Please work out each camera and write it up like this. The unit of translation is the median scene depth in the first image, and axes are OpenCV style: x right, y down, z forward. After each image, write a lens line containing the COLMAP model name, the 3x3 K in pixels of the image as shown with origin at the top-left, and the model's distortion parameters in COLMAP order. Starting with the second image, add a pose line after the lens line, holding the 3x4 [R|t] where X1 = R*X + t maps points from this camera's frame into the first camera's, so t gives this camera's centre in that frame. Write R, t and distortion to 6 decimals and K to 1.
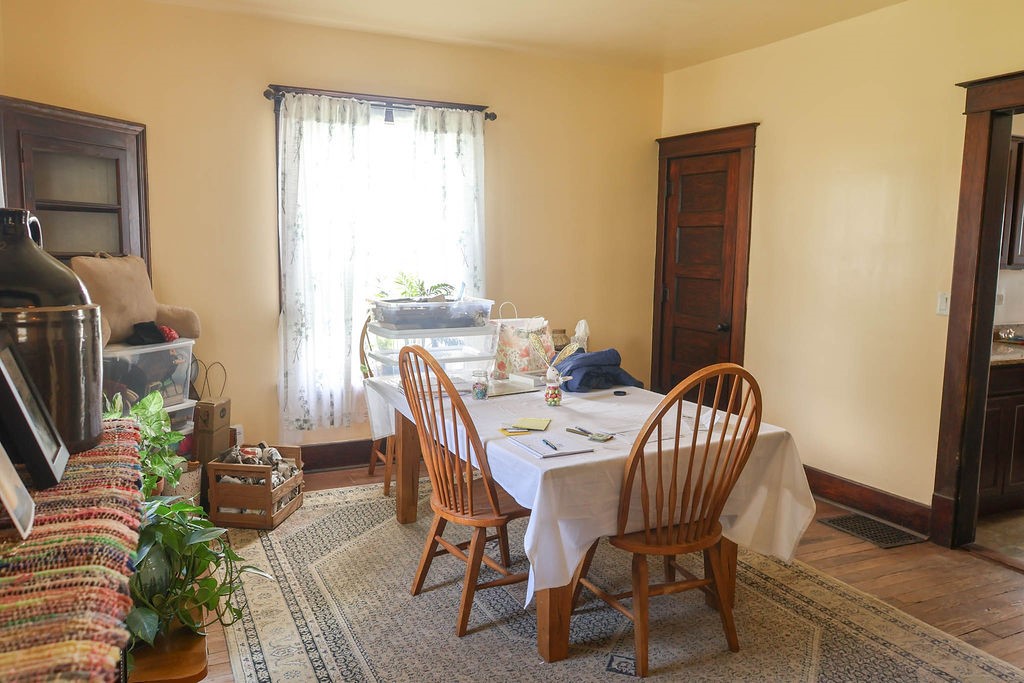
lens RADIAL K [[760.9, 0, 510.5], [0, 760.9, 340.2], [0, 0, 1]] dist [0.004244, -0.009138]
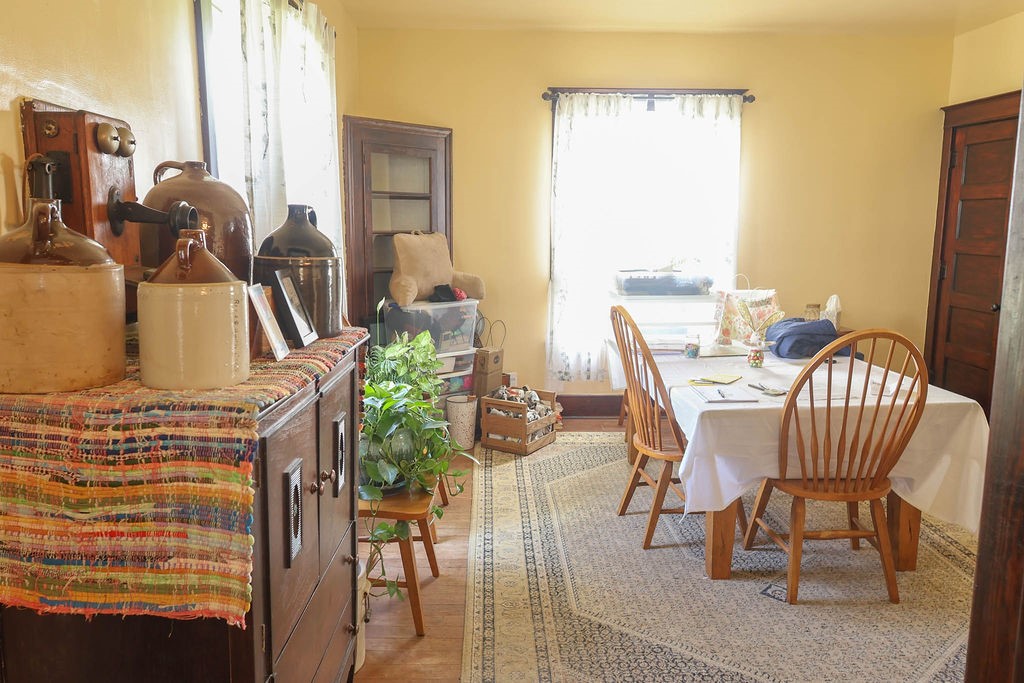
lens RADIAL K [[760.9, 0, 513.4], [0, 760.9, 340.0], [0, 0, 1]] dist [0.004244, -0.009138]
pose [[0.912439, 0.051995, -0.405896, 0.160407], [-0.040916, 0.998516, 0.035932, 0.019074], [0.407163, -0.016178, 0.913212, -0.130730]]
